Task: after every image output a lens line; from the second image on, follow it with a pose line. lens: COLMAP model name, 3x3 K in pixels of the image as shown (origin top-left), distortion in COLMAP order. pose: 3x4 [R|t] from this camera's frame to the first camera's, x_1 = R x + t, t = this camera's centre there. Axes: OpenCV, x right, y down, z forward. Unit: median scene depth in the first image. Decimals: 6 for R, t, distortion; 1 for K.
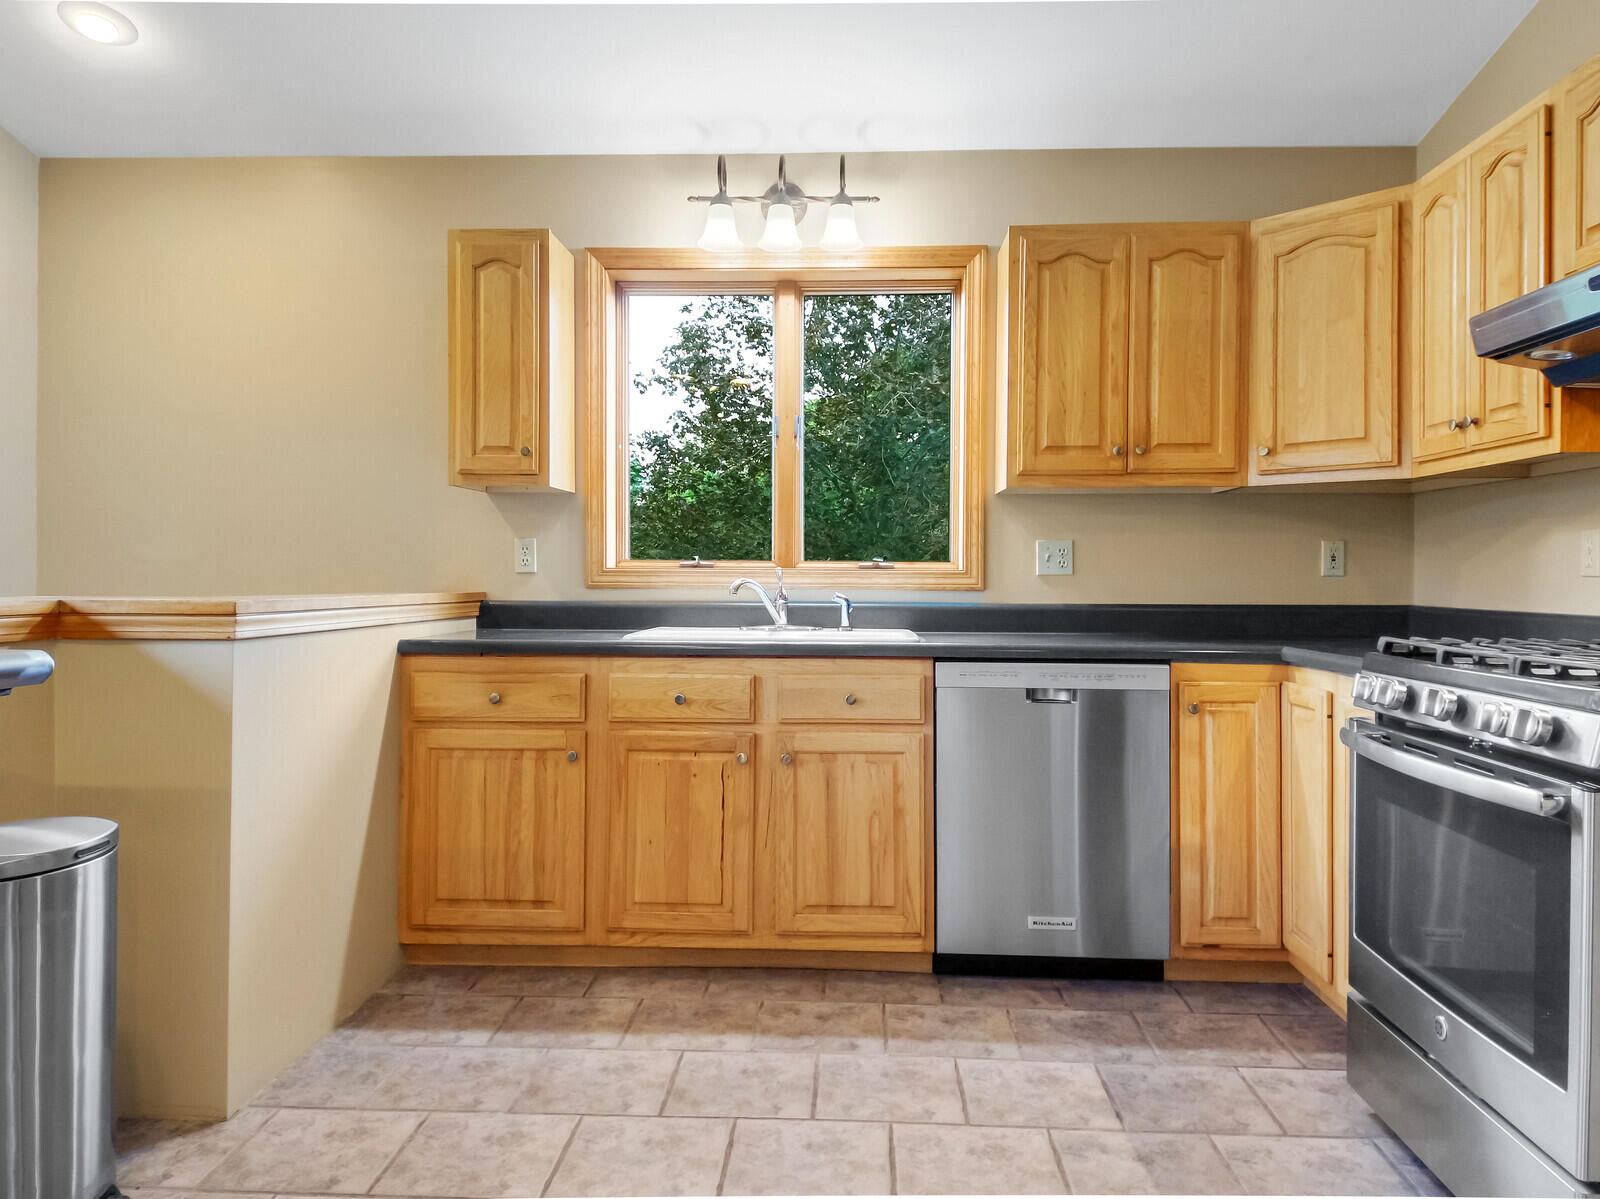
lens RADIAL K [[1098.7, 0, 803.1], [0, 1098.7, 575.8], [0, 0, 1]] dist [0.076680, -0.104064]
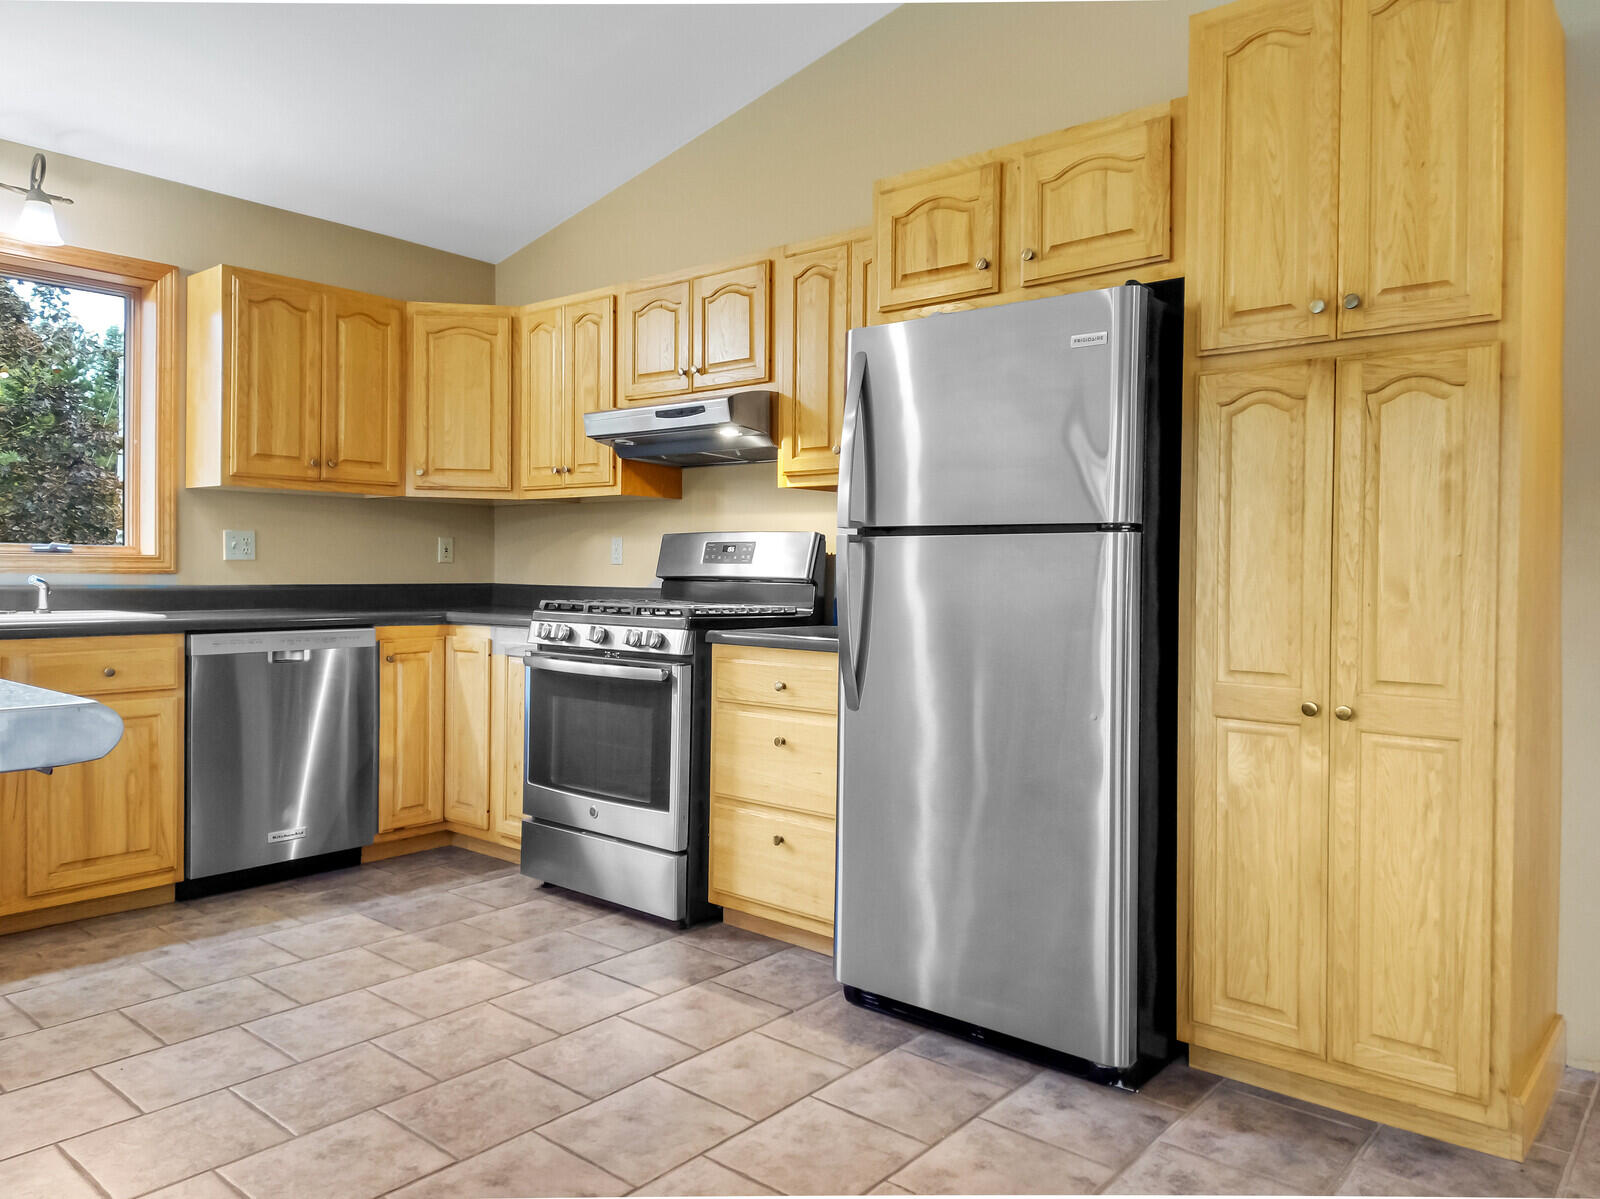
lens RADIAL K [[1098.7, 0, 803.1], [0, 1098.7, 575.8], [0, 0, 1]] dist [0.076680, -0.104064]
pose [[0.611794, -0.003690, 0.791008, -0.418669], [-0.007509, 0.999917, 0.010473, -0.001447], [-0.790981, -0.012347, 0.611716, -0.242034]]
